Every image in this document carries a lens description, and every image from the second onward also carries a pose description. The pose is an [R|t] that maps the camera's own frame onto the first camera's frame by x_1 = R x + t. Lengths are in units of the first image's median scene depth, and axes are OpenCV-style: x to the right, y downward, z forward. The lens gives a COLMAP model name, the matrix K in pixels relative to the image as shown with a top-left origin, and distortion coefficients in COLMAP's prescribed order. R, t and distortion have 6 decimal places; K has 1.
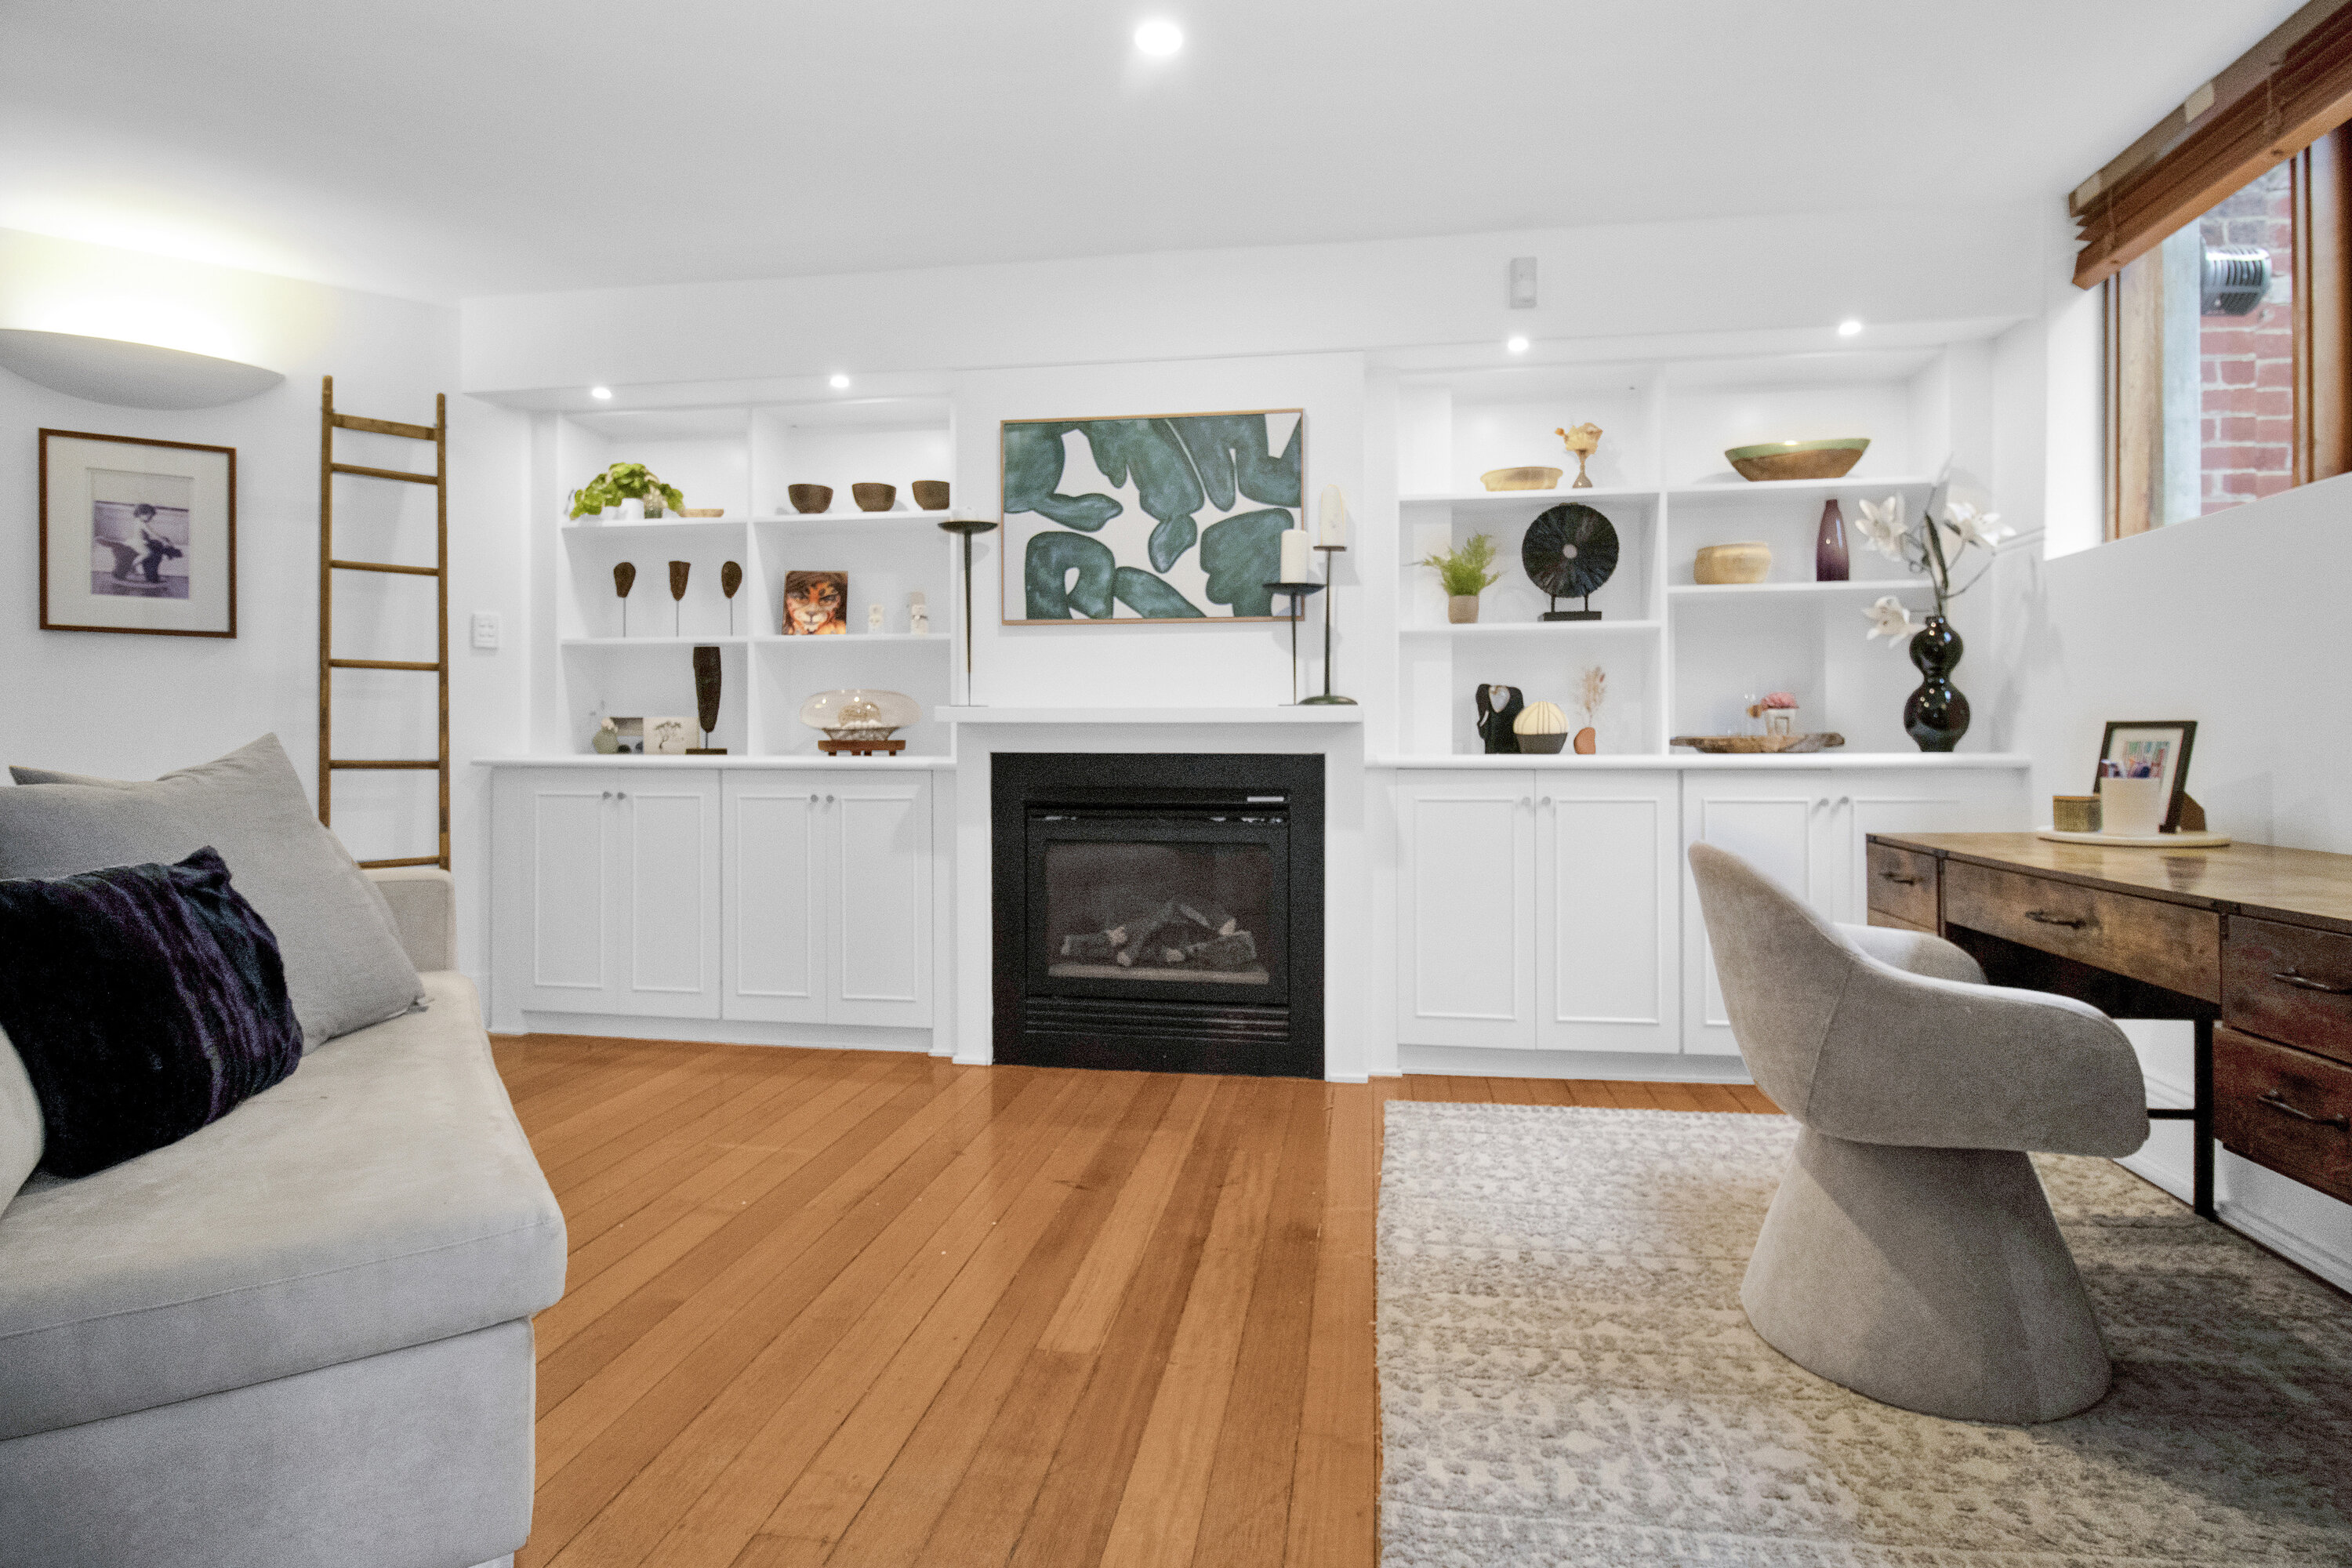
lens RADIAL K [[1104.7, 0, 1177.6], [0, 1104.7, 736.2], [0, 0, 1]] dist [-0.000463, -0.000517]
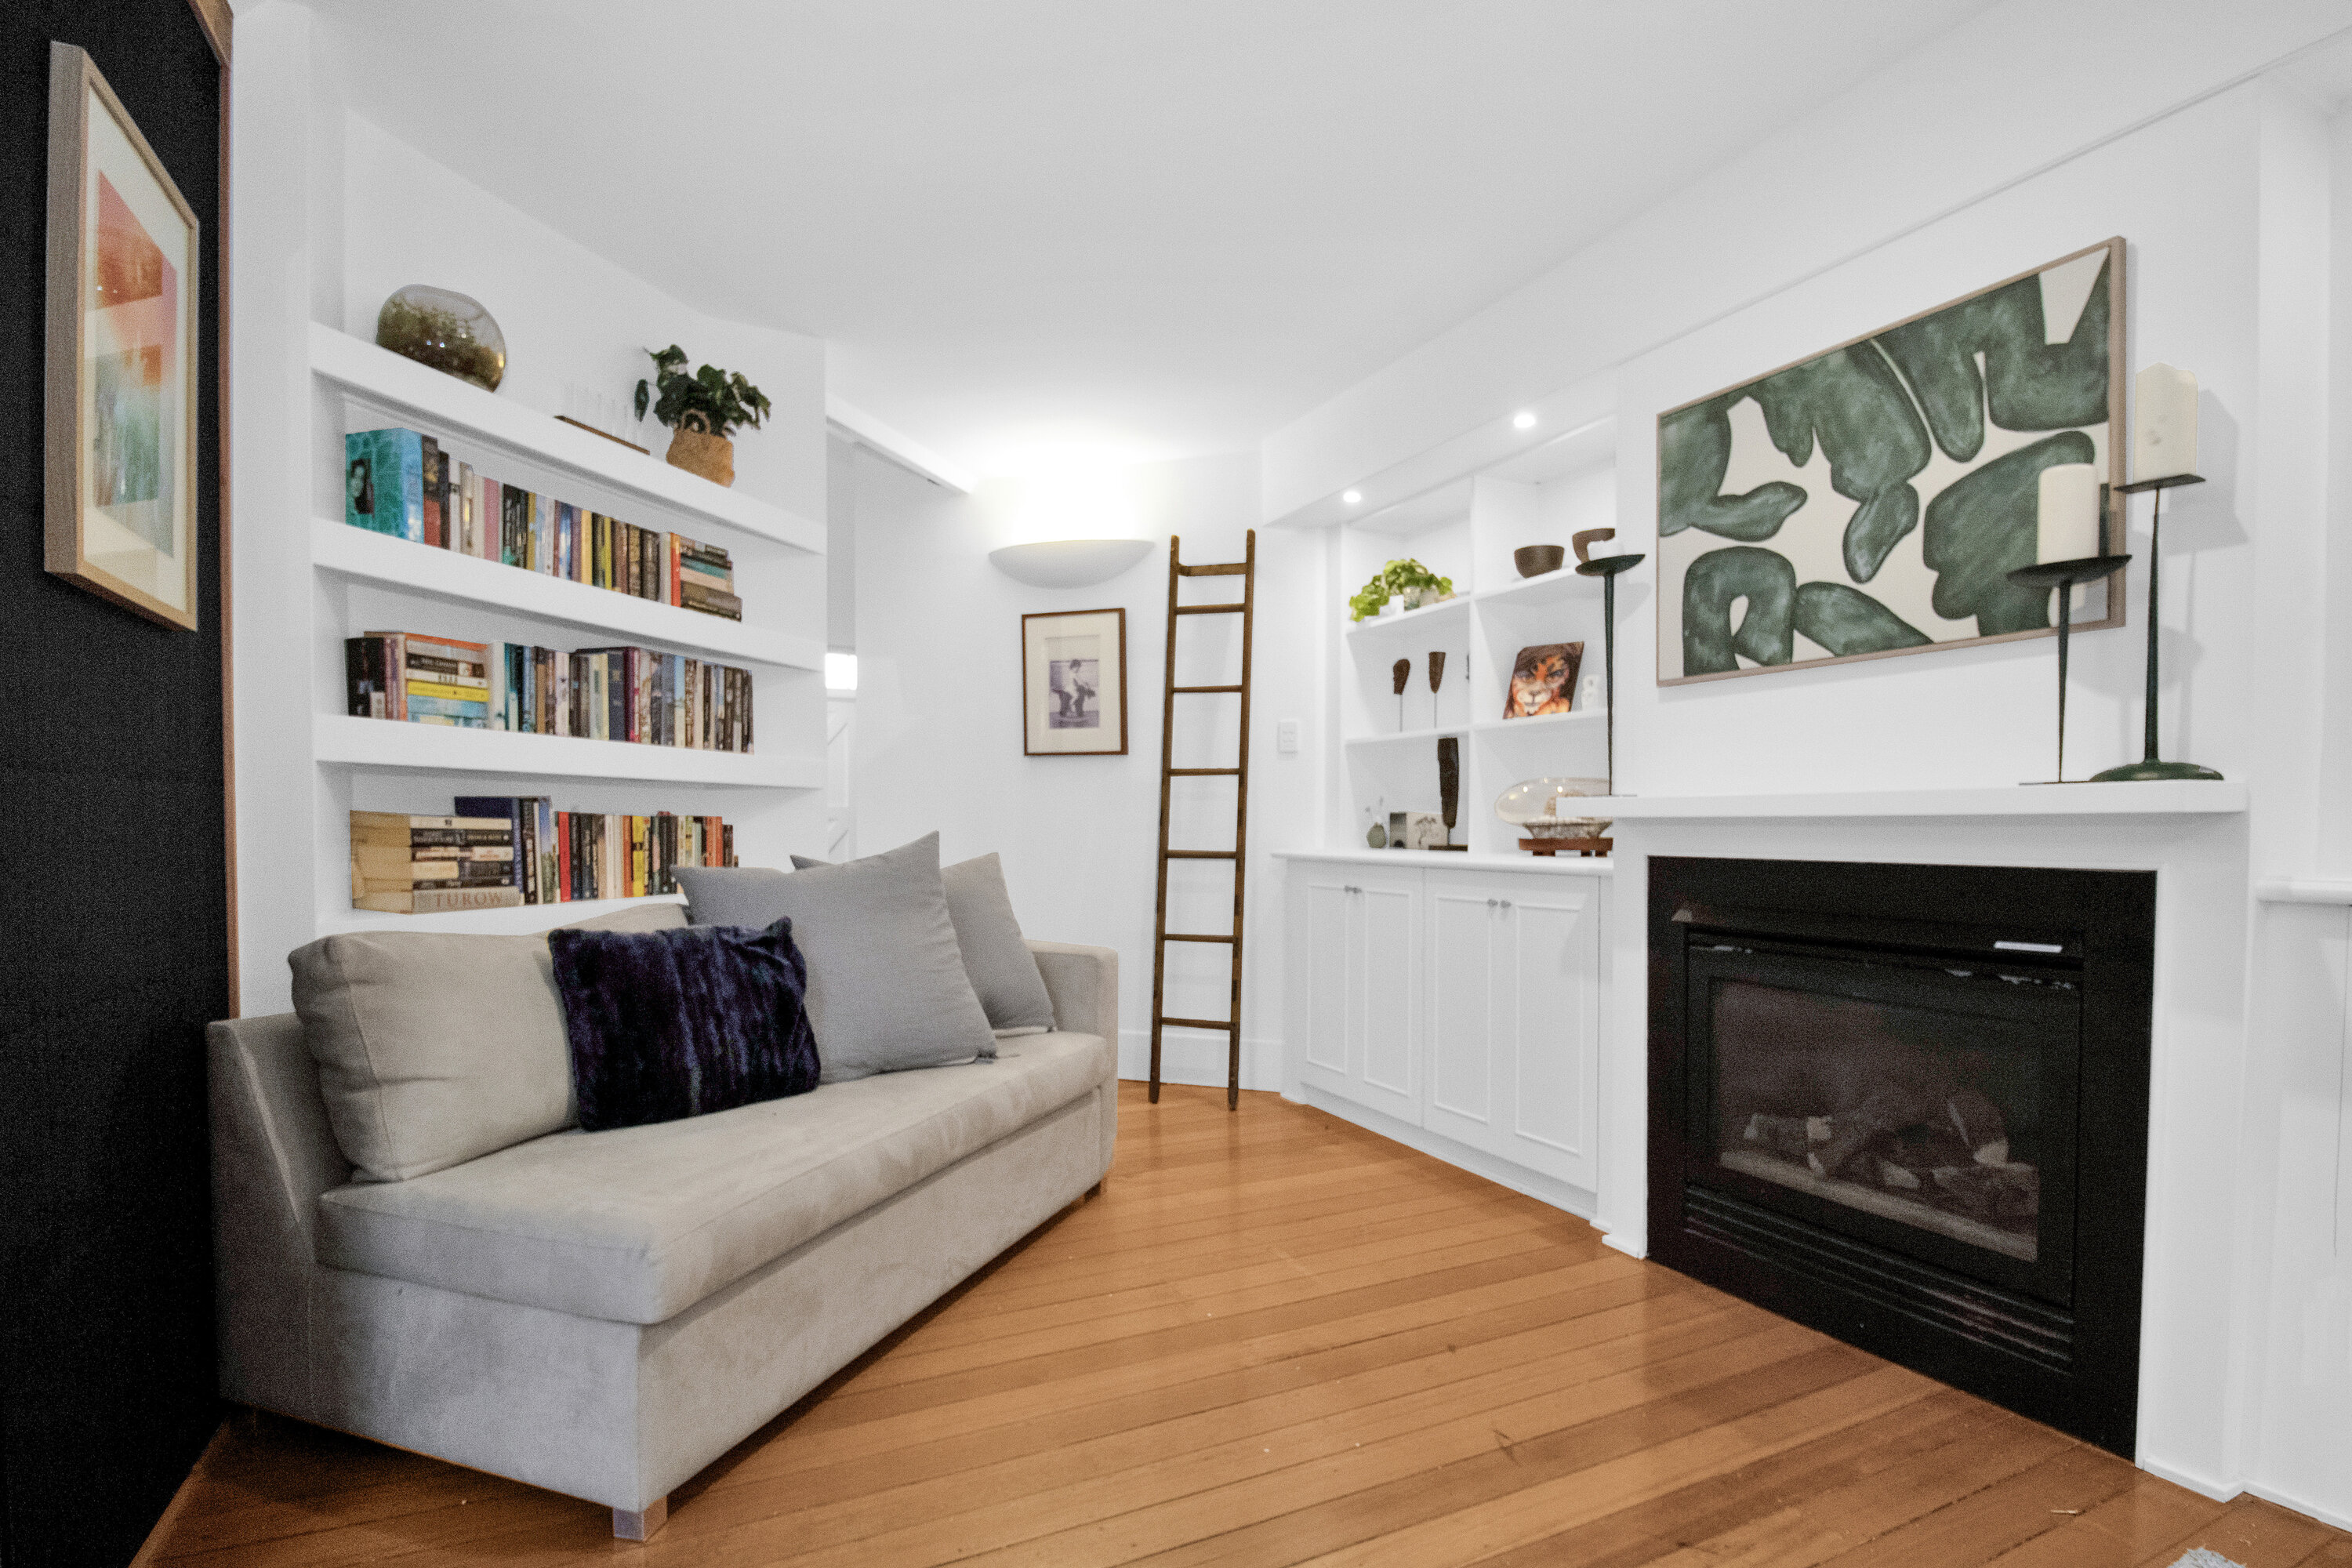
lens RADIAL K [[1145.1, 0, 1242.6], [0, 1145.1, 858.2], [0, 0, 1]] dist [-0.000515, -0.000138]
pose [[0.605467, 0.021895, -0.795569, 0.297325], [0.000052, 0.999620, 0.027550, -0.005495], [0.795870, -0.016722, 0.605236, 0.299798]]
